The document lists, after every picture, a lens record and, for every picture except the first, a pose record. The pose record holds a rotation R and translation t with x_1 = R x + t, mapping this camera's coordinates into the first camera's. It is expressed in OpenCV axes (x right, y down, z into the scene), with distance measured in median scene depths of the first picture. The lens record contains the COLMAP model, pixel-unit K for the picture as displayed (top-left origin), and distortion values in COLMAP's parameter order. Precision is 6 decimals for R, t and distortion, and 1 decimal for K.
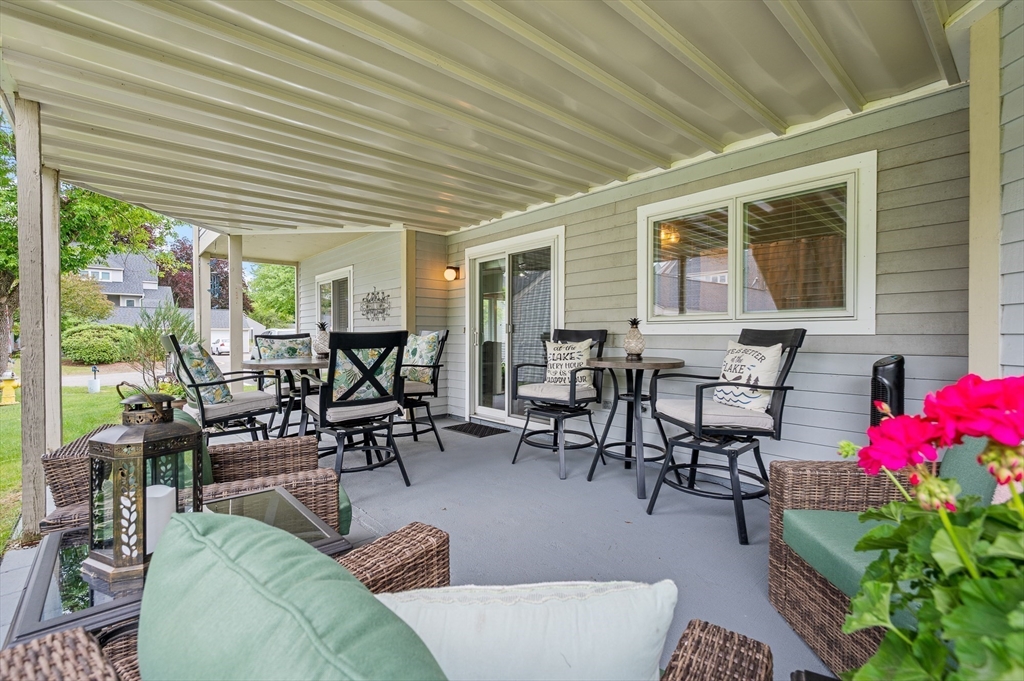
lens RADIAL K [[451.2, 0, 508.6], [0, 451.2, 333.0], [0, 0, 1]] dist [-0.003091, -0.000641]
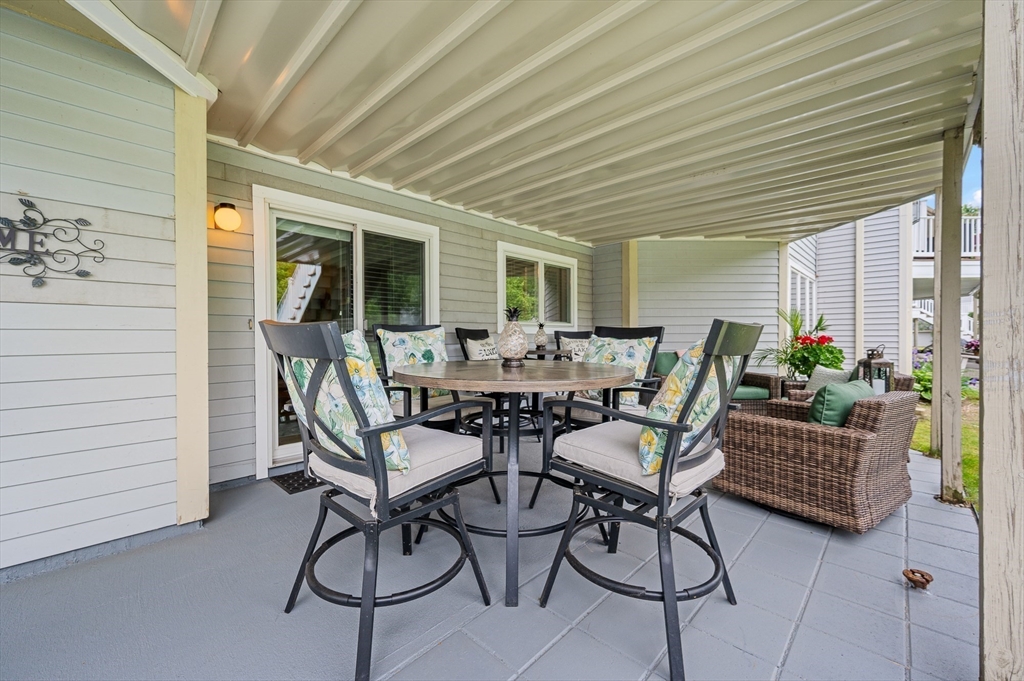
lens RADIAL K [[406.4, 0, 512.1], [0, 406.4, 337.6], [0, 0, 1]] dist [0.000465, 0.000500]
pose [[-0.072886, 0.000387, 0.997340, -0.954905], [-0.000951, 0.999999, -0.000458, 0.016357], [-0.997340, -0.000982, -0.072886, 1.054151]]
